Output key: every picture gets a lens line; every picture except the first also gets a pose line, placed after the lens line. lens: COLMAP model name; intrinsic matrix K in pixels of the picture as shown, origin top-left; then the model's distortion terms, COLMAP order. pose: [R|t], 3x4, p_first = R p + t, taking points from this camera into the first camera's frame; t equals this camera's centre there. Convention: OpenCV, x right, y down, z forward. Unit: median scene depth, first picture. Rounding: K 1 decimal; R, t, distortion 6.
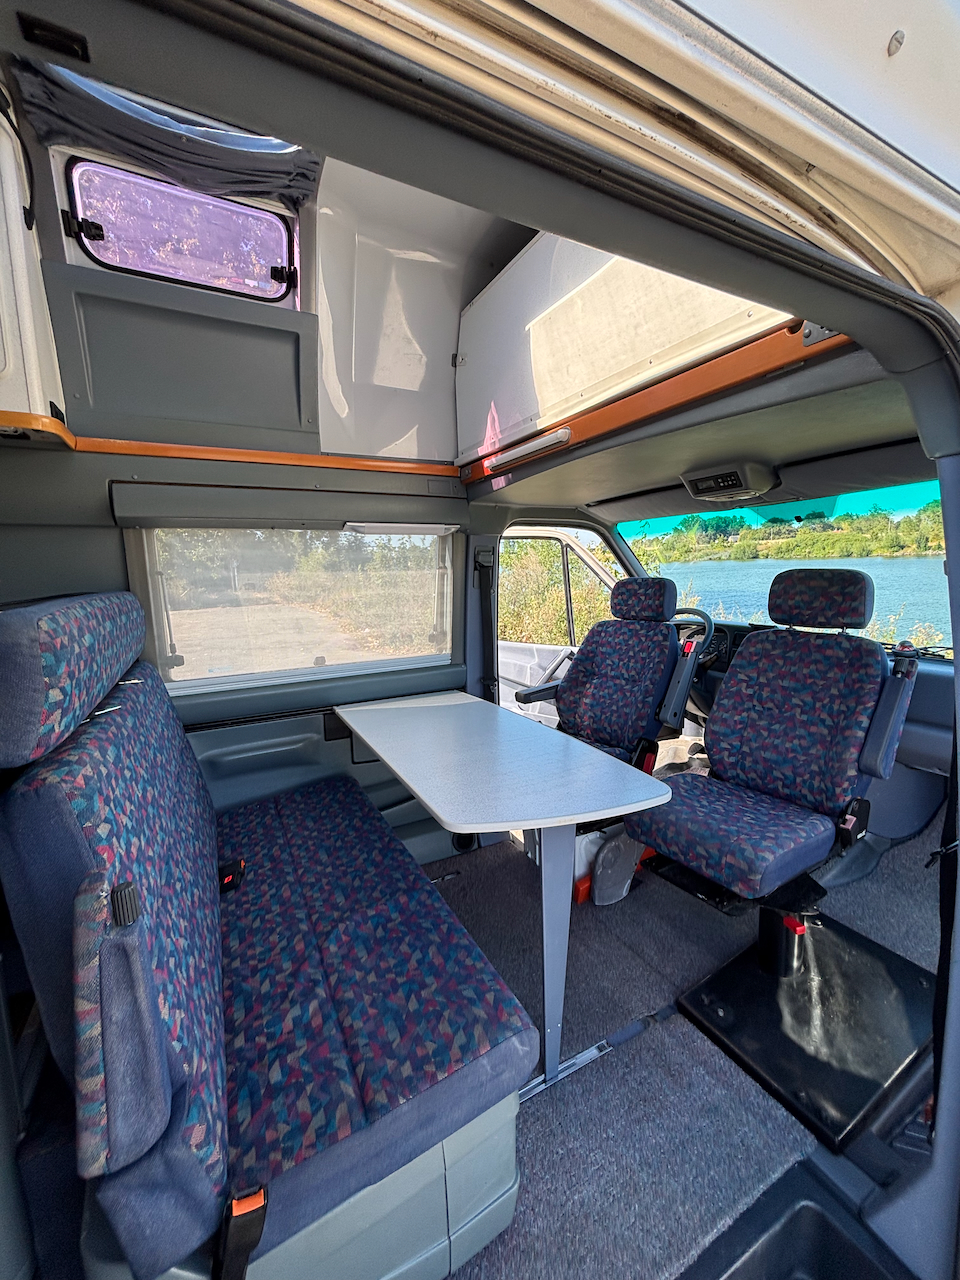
lens RADIAL K [[512.2, 0, 479.1], [0, 512.2, 640.0], [0, 0, 1]] dist [-0.001967, 0.000117]
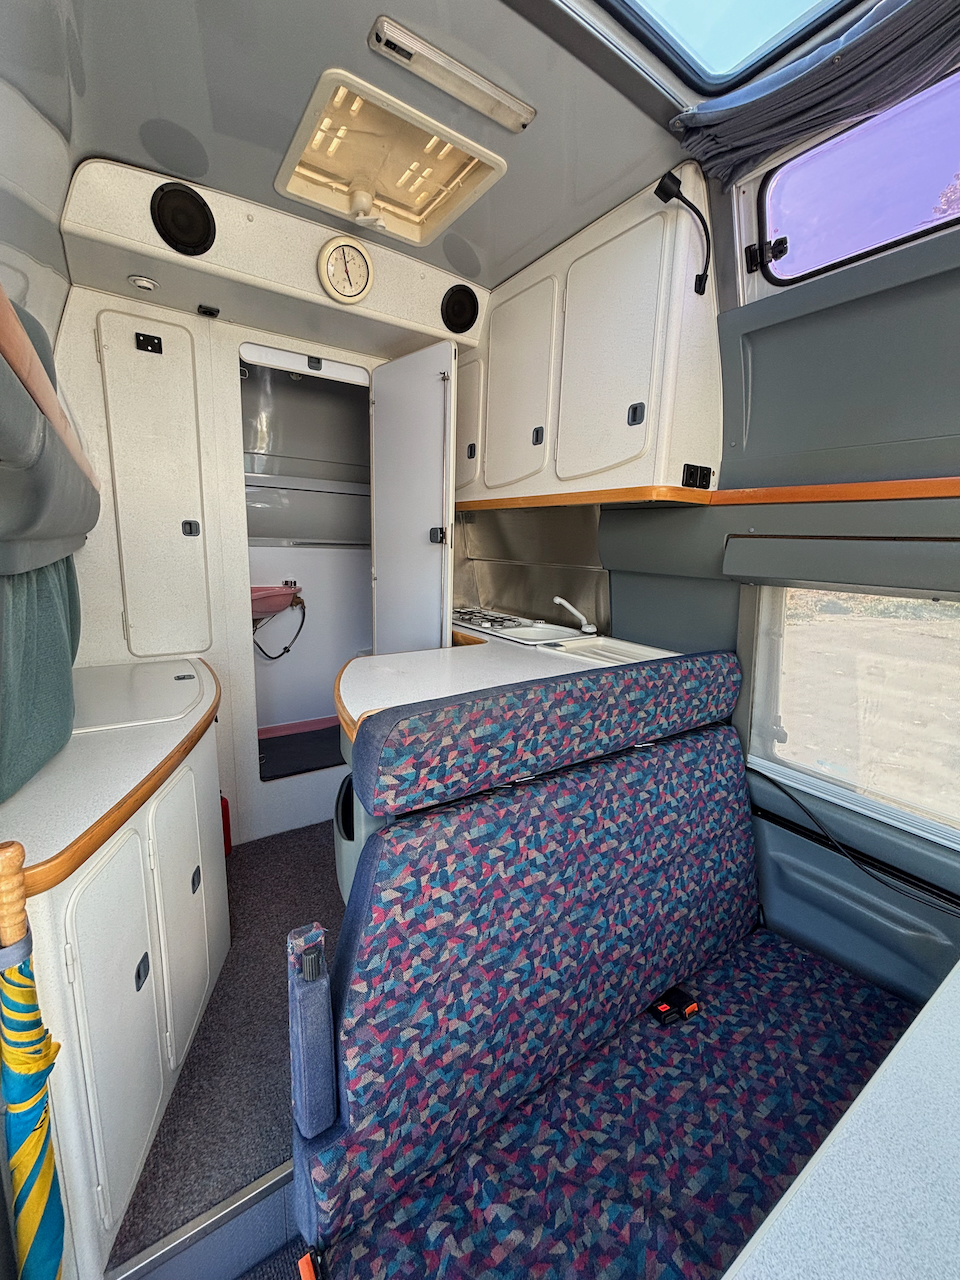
lens RADIAL K [[512.2, 0, 477.9], [0, 512.2, 637.7], [0, 0, 1]] dist [-0.001967, 0.000117]
pose [[0.112733, 0.227328, -0.967271, 0.173394], [-0.173431, 0.963035, 0.206119, -0.263783], [0.978373, 0.144519, 0.147991, 0.481050]]
